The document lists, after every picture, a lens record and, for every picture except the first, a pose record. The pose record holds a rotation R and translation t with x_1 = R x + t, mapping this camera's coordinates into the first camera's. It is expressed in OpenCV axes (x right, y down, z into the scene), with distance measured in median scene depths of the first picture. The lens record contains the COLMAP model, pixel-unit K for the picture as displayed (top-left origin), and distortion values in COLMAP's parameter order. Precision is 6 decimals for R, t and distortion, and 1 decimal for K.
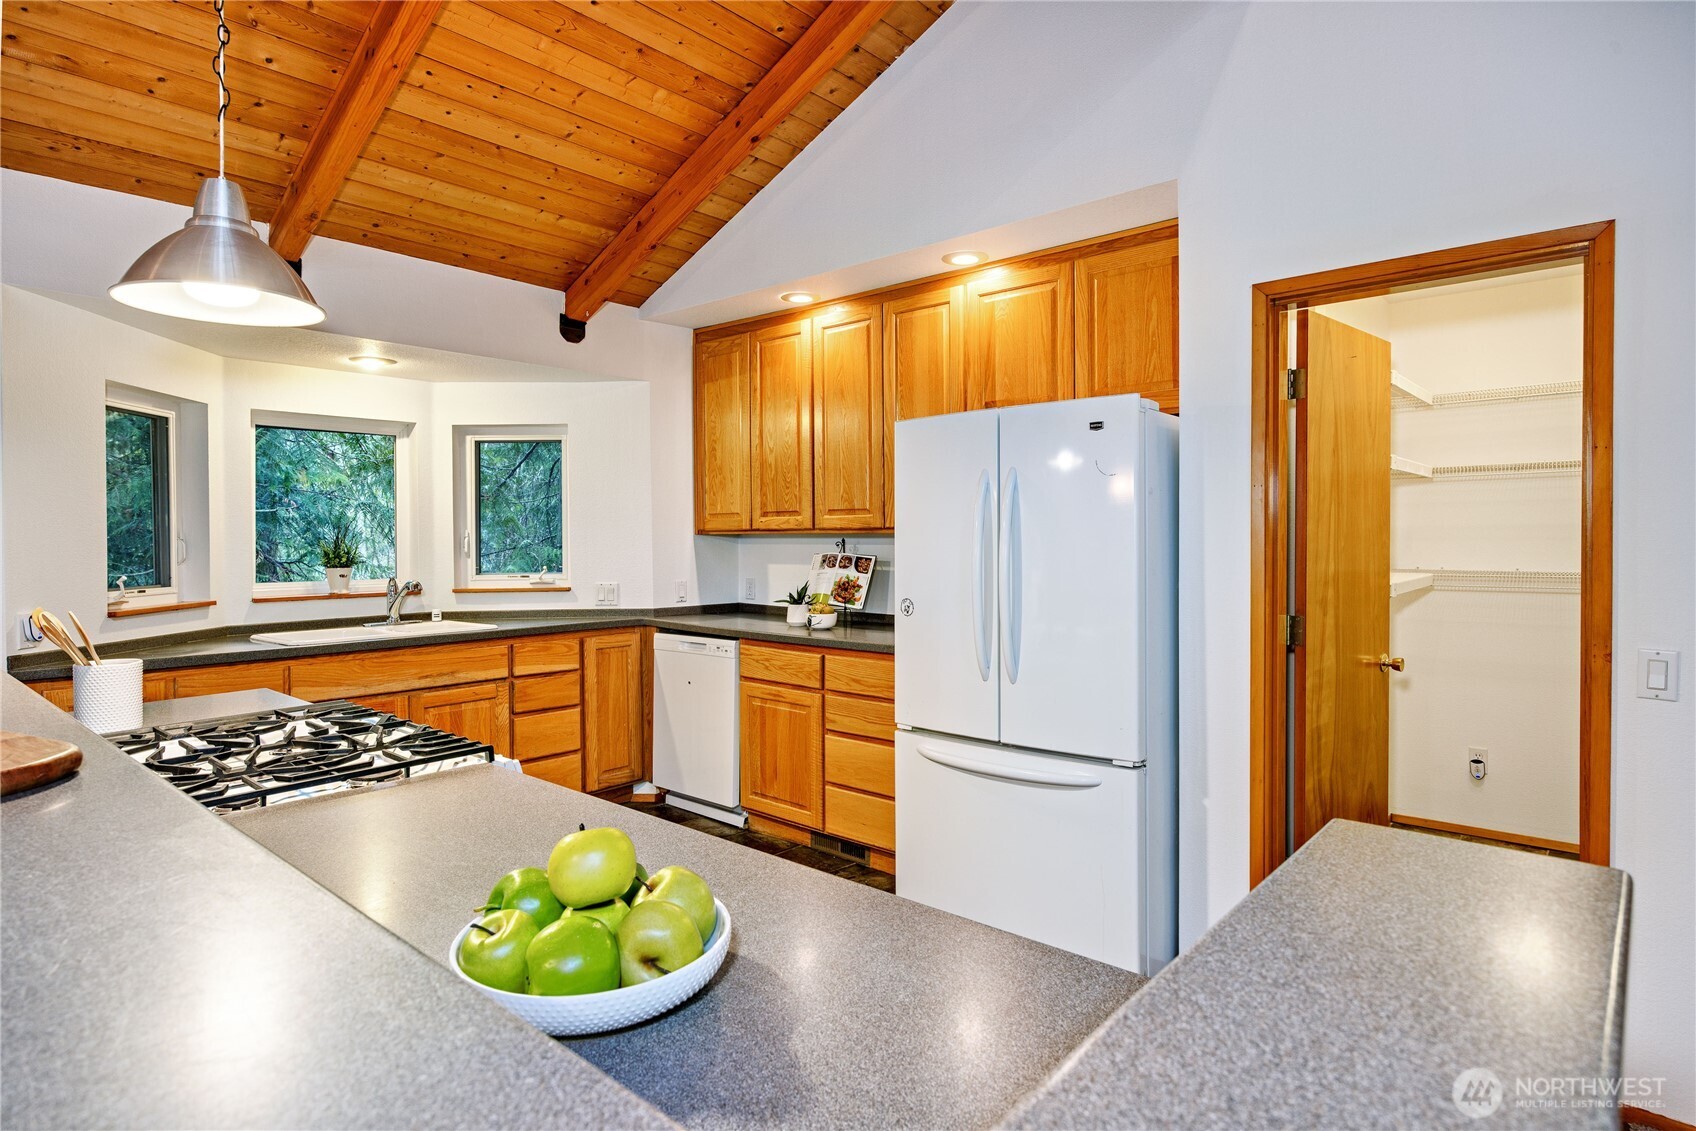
lens RADIAL K [[913.7, 0, 844.5], [0, 913.7, 538.4], [0, 0, 1]] dist [-0.001998, -0.004378]
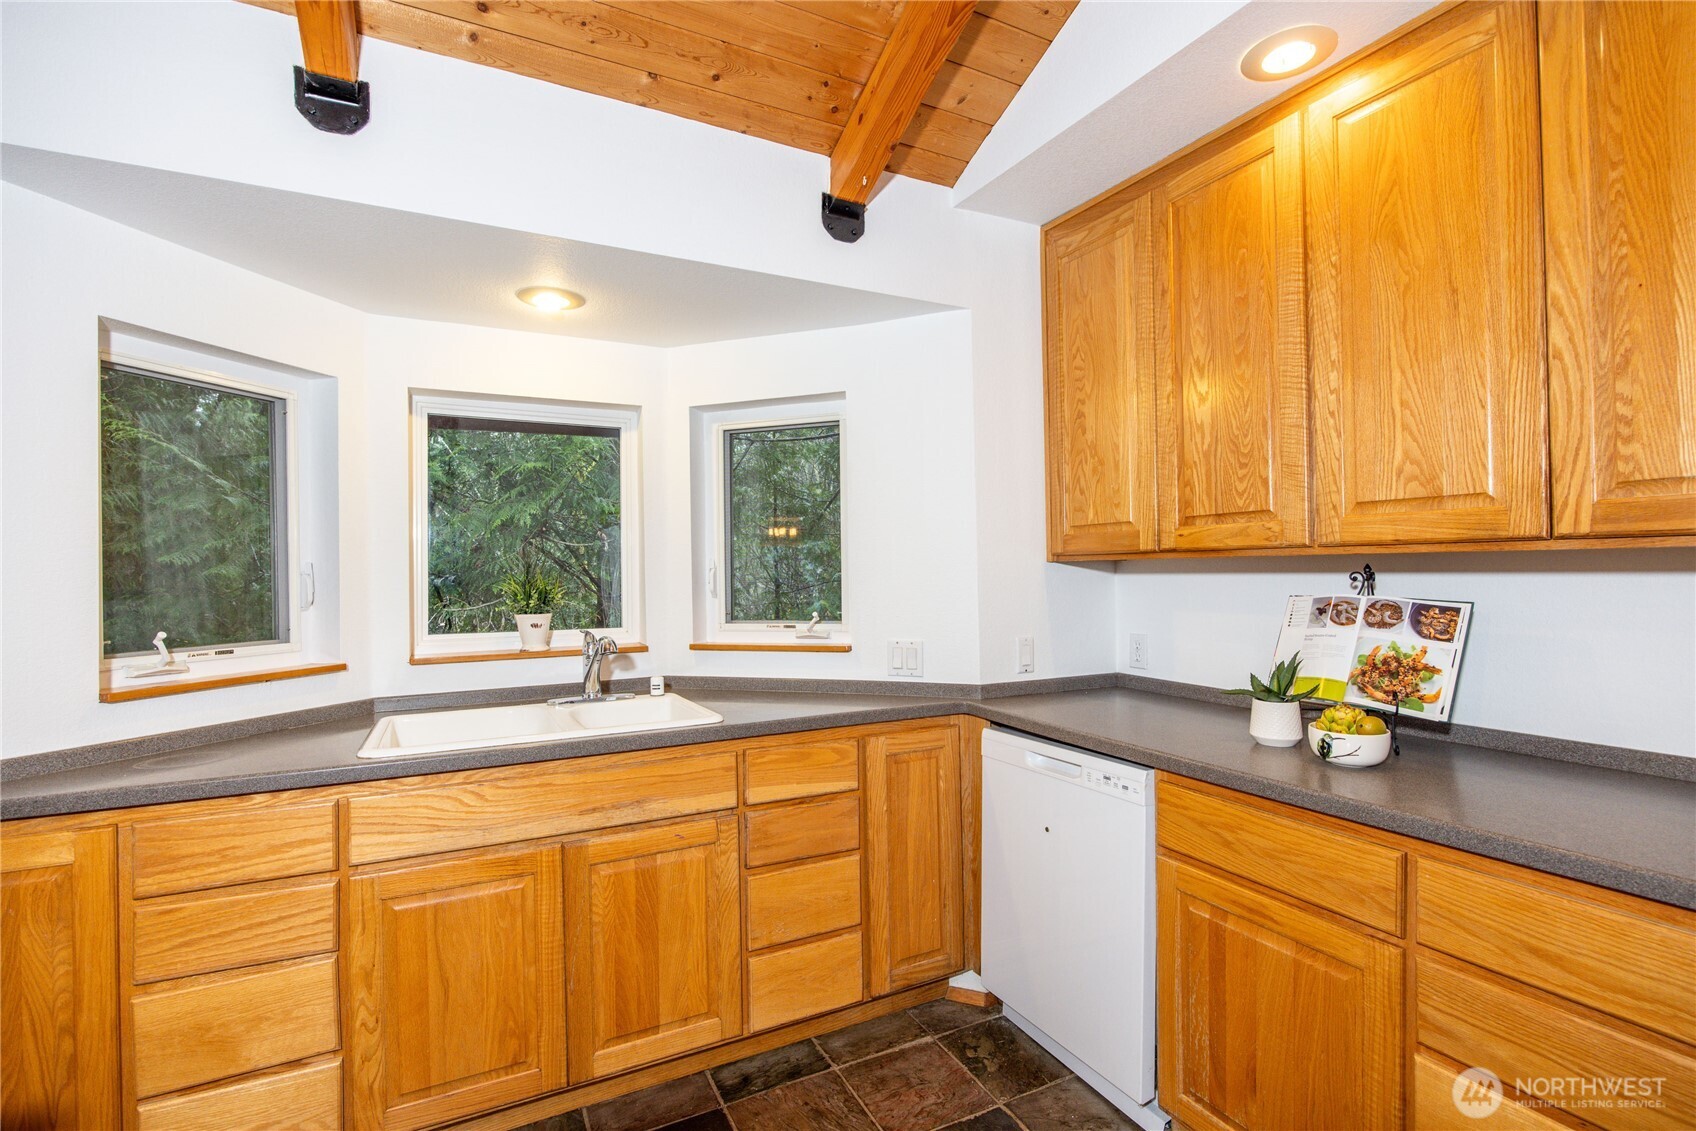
lens RADIAL K [[768.8, 0, 844.5], [0, 768.8, 569.1], [0, 0, 1]] dist [-0.015381, 0.000192]
pose [[0.932483, -0.007182, -0.361141, -0.121786], [0.006720, 0.999974, -0.002537, 0.001522], [0.361150, -0.000062, 0.932508, 0.552012]]
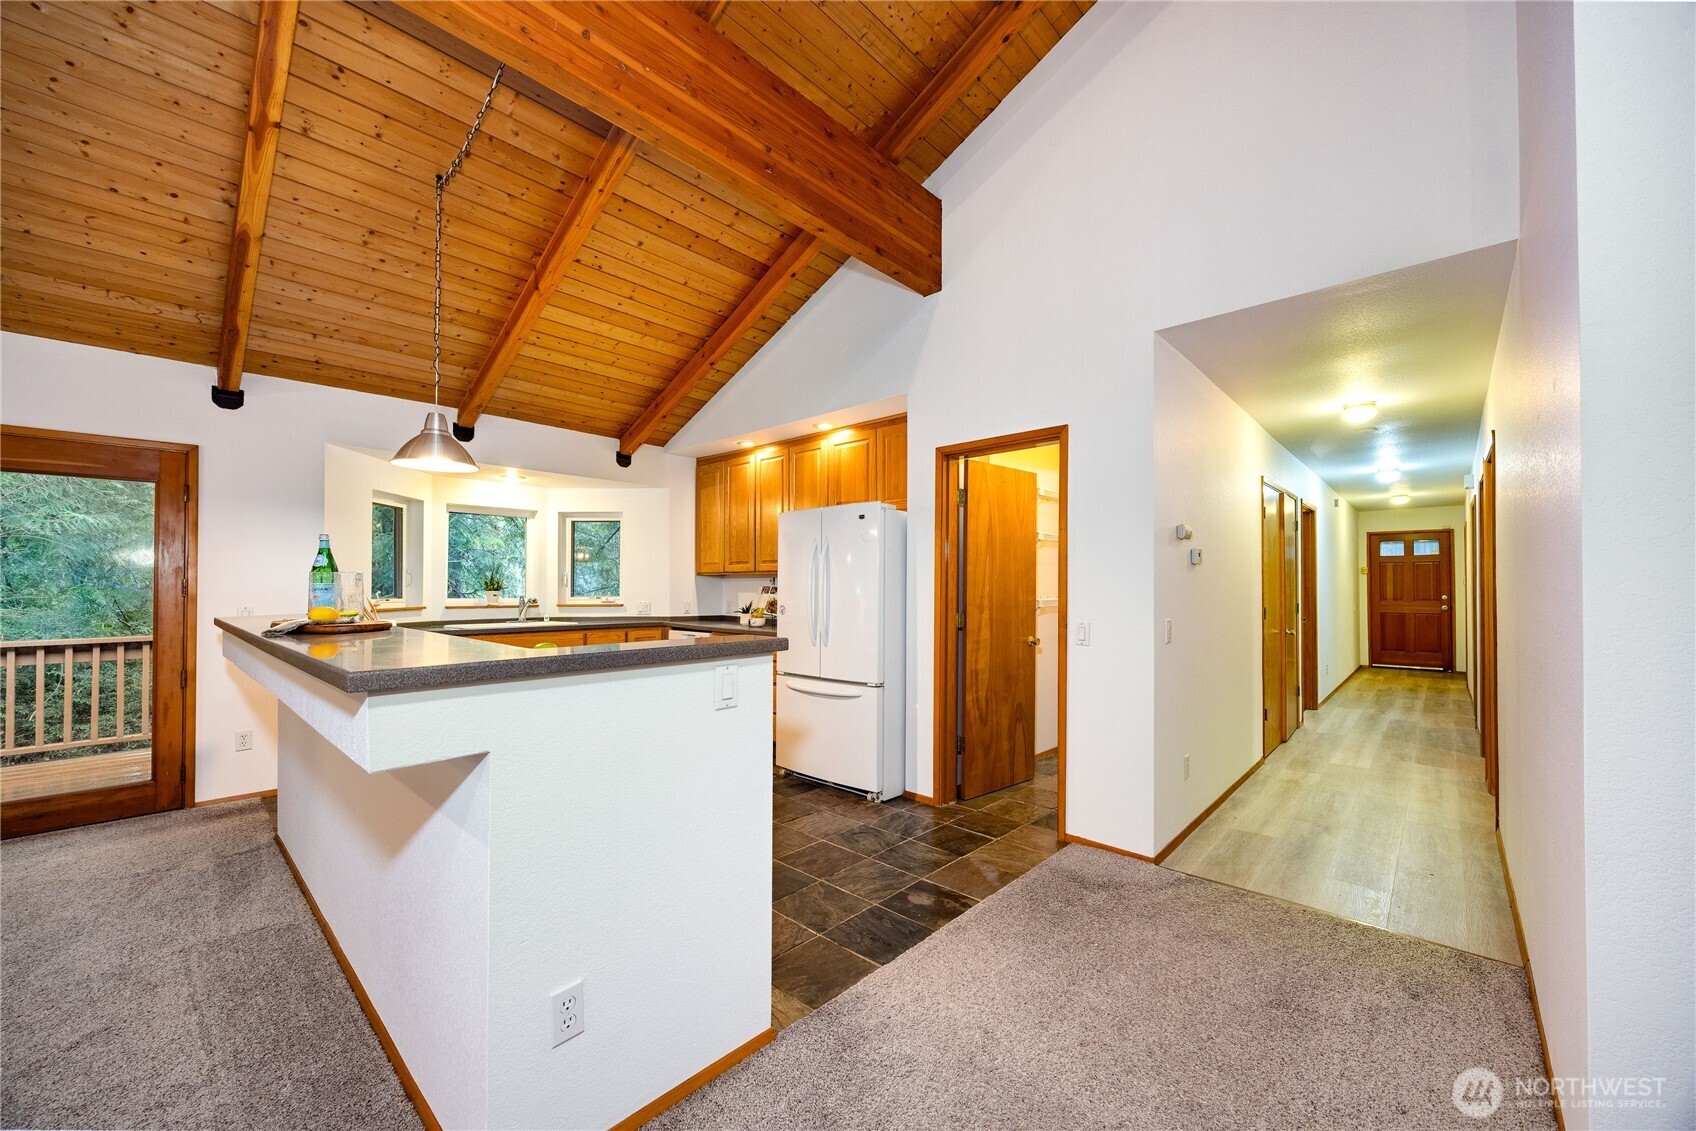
lens RADIAL K [[661.8, 0, 851.6], [0, 661.8, 576.6], [0, 0, 1]] dist [0.002958, 0.000289]
pose [[0.999640, 0.007669, -0.025723, 0.194065], [-0.008192, 0.999761, -0.020287, 0.025171], [0.025561, 0.020490, 0.999463, -0.300554]]
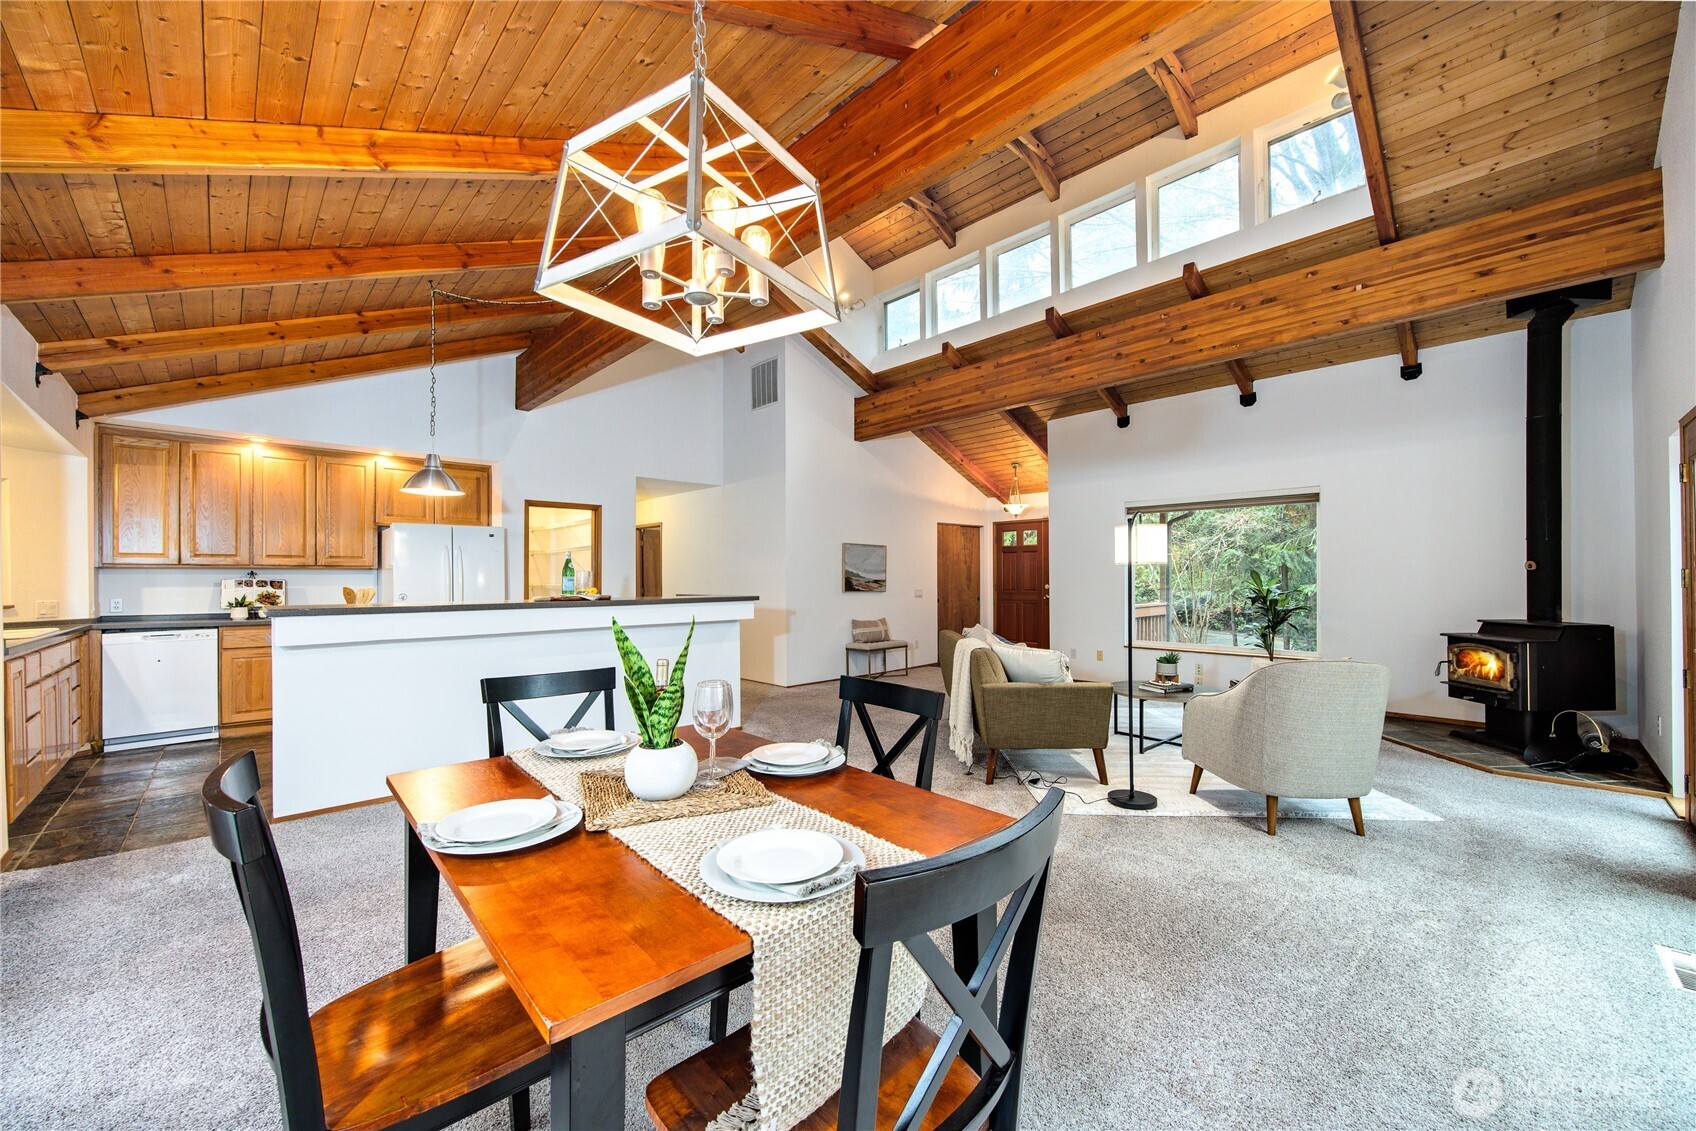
lens RADIAL K [[661.8, 0, 842.4], [0, 661.8, 573.0], [0, 0, 1]] dist [0.002958, 0.000289]
pose [[0.089033, 0.013945, 0.995931, -1.267445], [0.010319, 0.999835, -0.014923, 0.037909], [-0.995975, 0.011606, 0.088874, -0.282913]]
